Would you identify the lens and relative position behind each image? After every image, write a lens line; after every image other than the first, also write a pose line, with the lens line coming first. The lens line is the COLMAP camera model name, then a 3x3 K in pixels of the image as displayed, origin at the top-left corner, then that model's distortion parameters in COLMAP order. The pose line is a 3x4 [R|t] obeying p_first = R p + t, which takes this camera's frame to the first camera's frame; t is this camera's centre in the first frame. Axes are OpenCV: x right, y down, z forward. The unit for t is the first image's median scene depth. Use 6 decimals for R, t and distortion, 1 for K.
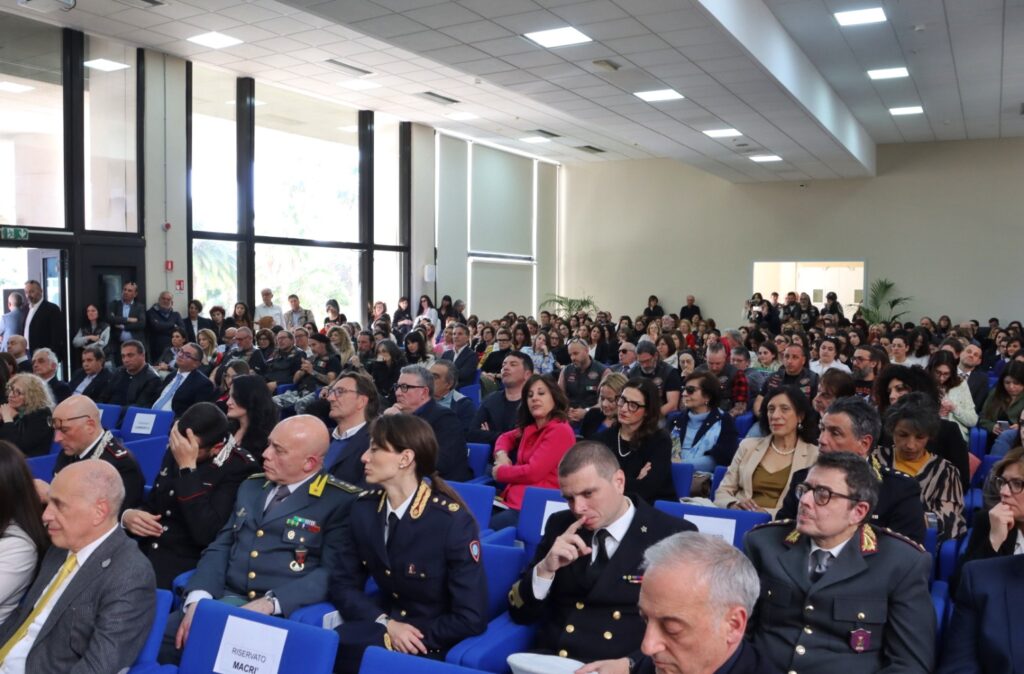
lens RADIAL K [[887.4, 0, 508.6], [0, 887.4, 345.3], [0, 0, 1]] dist [-0.127607, -0.012579]
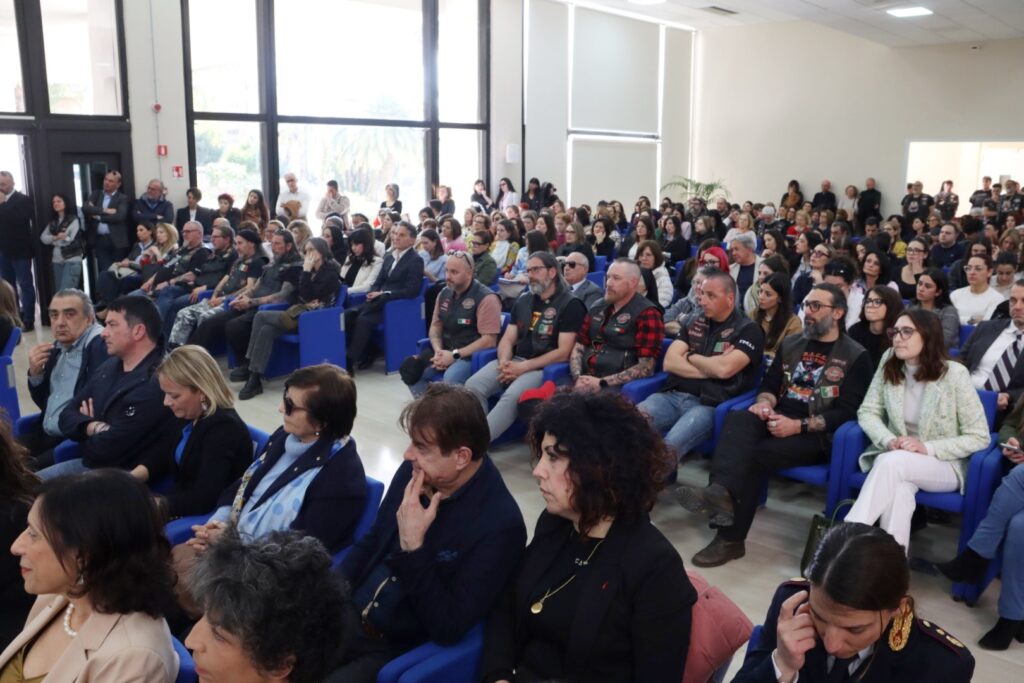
lens RADIAL K [[854.0, 0, 520.3], [0, 854.0, 339.4], [0, 0, 1]] dist [-0.162165, 0.123055]
pose [[0.973479, 0.044587, -0.224388, 0.175630], [-0.013348, 0.990223, 0.138854, -0.019664], [0.228386, -0.132177, 0.964557, 0.206125]]
